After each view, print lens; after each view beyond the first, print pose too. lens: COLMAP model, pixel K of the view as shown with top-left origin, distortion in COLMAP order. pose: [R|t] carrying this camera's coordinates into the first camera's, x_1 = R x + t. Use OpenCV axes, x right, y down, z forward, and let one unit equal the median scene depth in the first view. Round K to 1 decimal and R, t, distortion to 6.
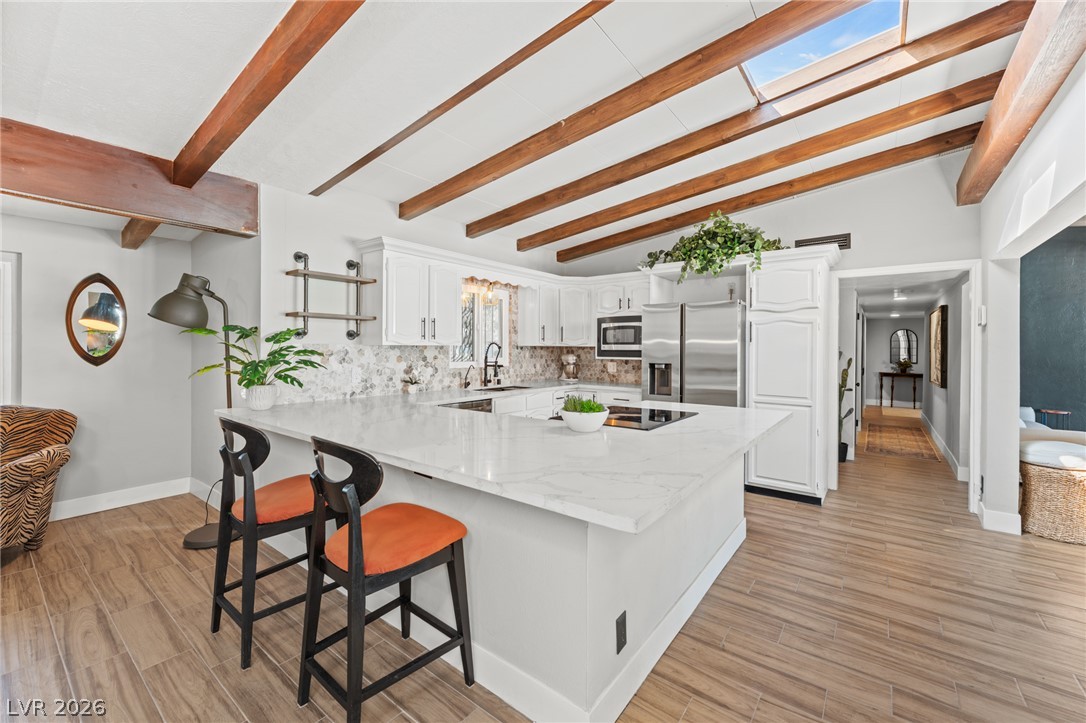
lens RADIAL K [[438.8, 0, 545.0], [0, 438.8, 350.1], [0, 0, 1]] dist [-0.000925, -0.000112]
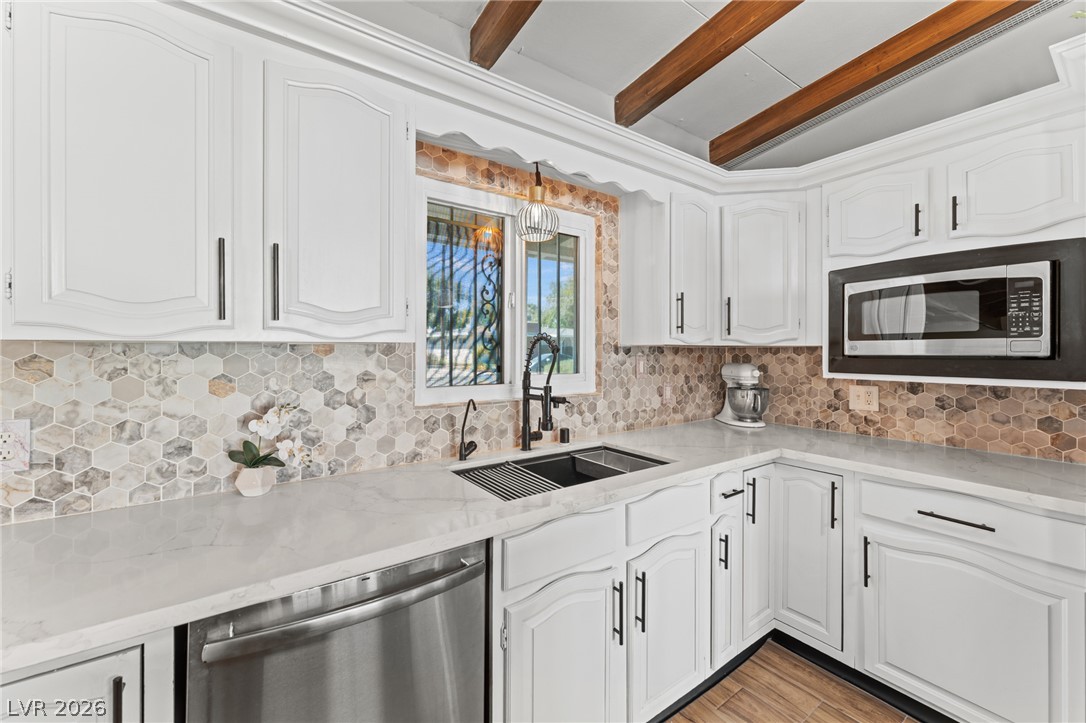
lens RADIAL K [[436.6, 0, 542.9], [0, 436.6, 352.9], [0, 0, 1]] dist [0.003308, -0.000319]
pose [[0.955464, -0.002038, -0.295101, -0.006296], [0.001851, 0.999998, -0.000911, -0.002283], [0.295102, 0.000324, 0.955466, 0.574117]]
